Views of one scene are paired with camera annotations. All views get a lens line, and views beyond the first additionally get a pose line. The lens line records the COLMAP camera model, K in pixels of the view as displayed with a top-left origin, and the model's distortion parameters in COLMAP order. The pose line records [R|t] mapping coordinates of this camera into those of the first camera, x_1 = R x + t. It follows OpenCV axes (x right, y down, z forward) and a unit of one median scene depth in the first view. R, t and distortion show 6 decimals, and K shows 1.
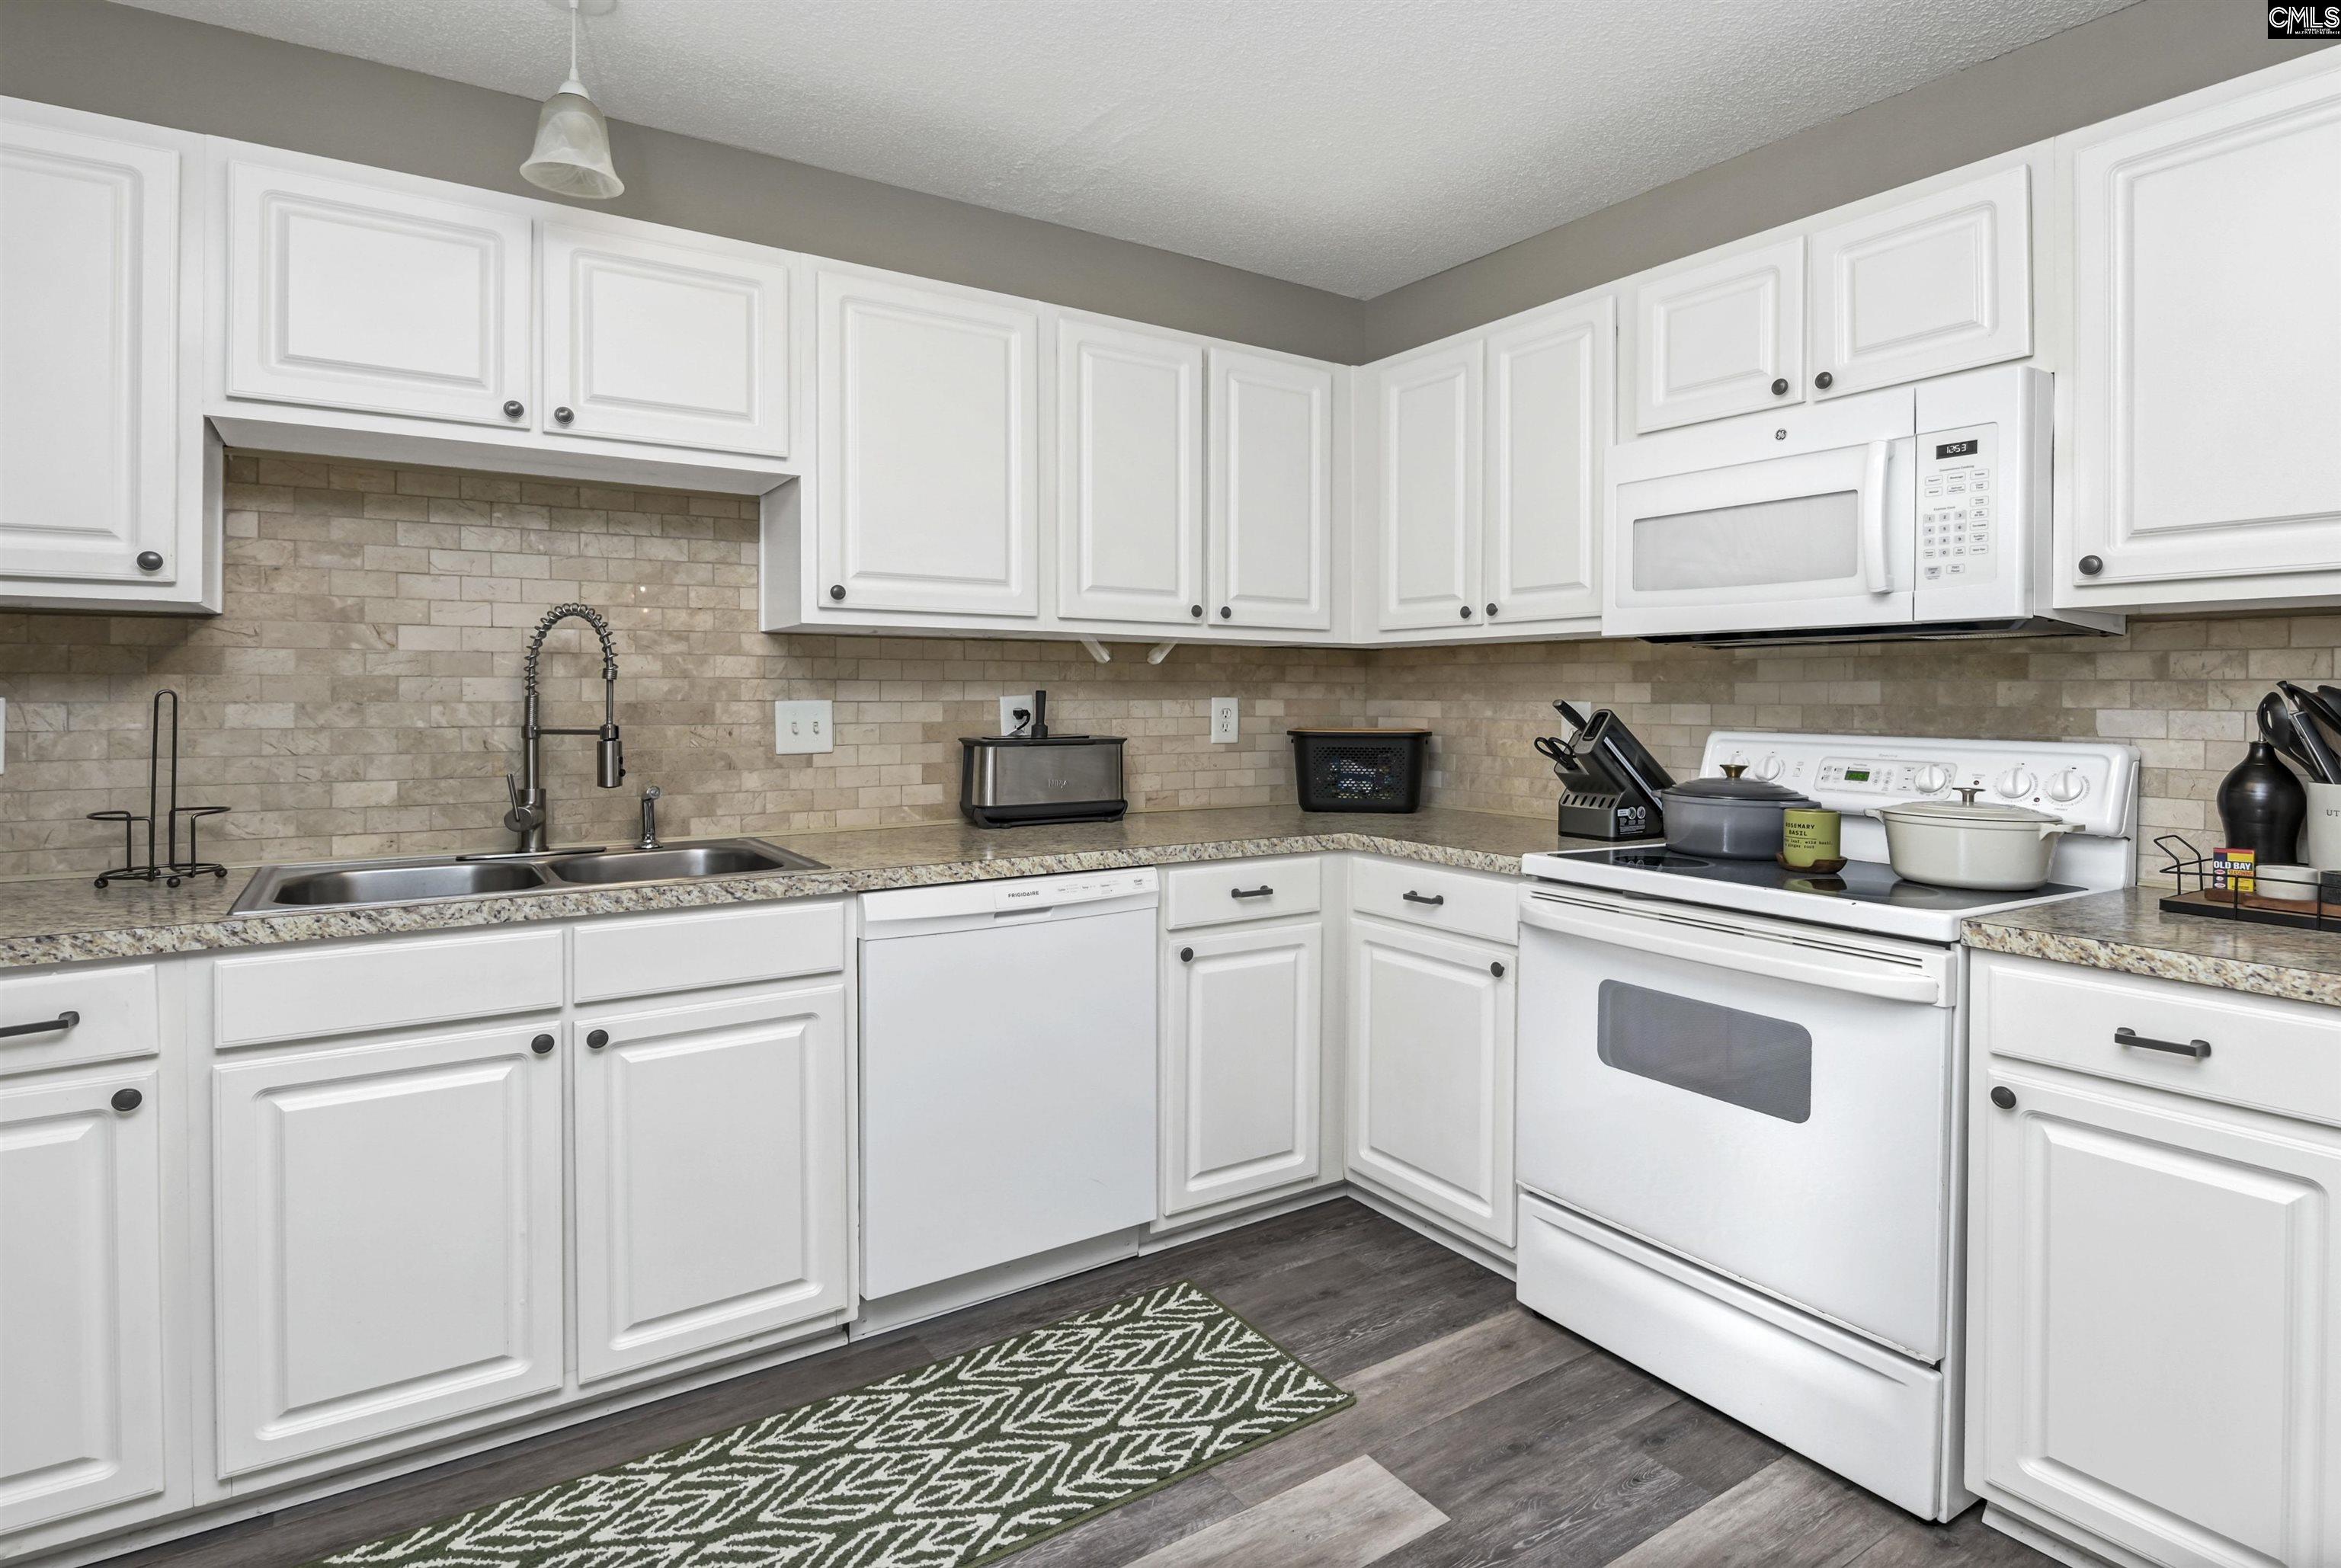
lens RADIAL K [[1154.3, 0, 1267.0], [0, 1154.3, 704.9], [0, 0, 1]] dist [0.003018, -0.007346]
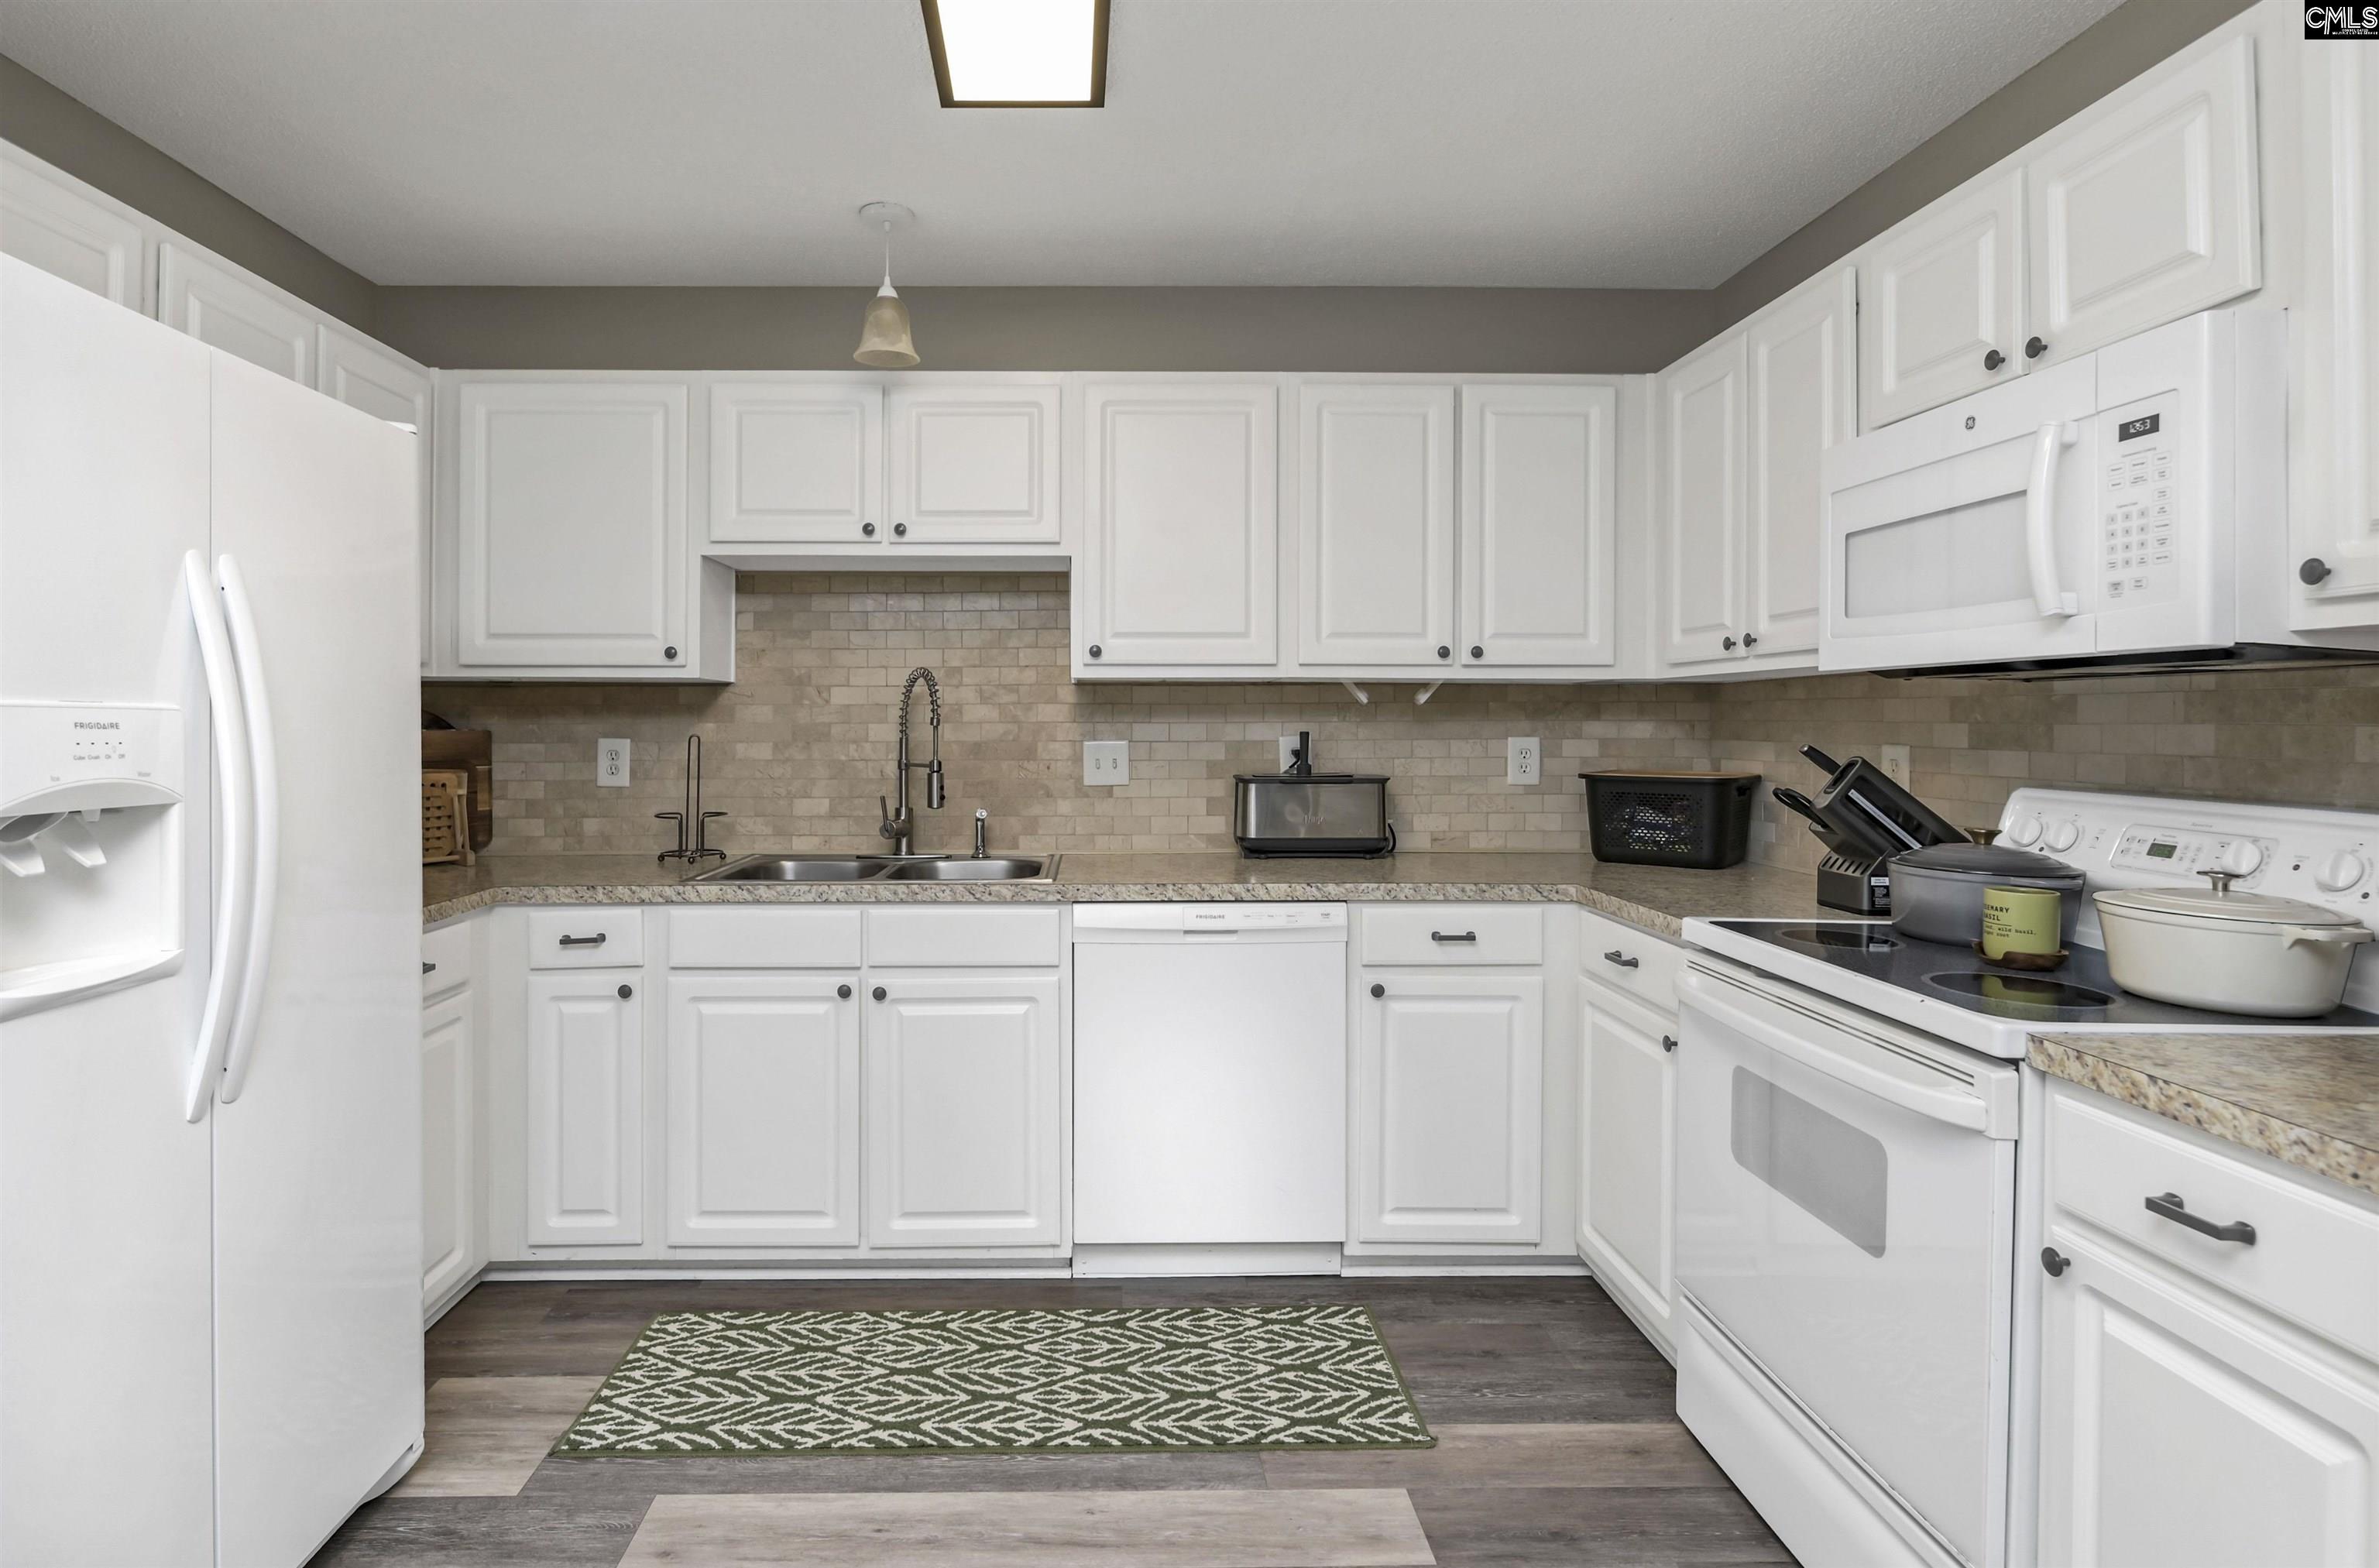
lens RADIAL K [[1243.9, 0, 1182.9], [0, 1243.9, 717.5], [0, 0, 1]] dist [0.001359, -0.009538]
pose [[0.838153, -0.004797, -0.545415, 0.435614], [-0.001710, 0.999933, -0.011422, -0.015707], [0.545433, 0.010507, 0.838089, -0.028567]]
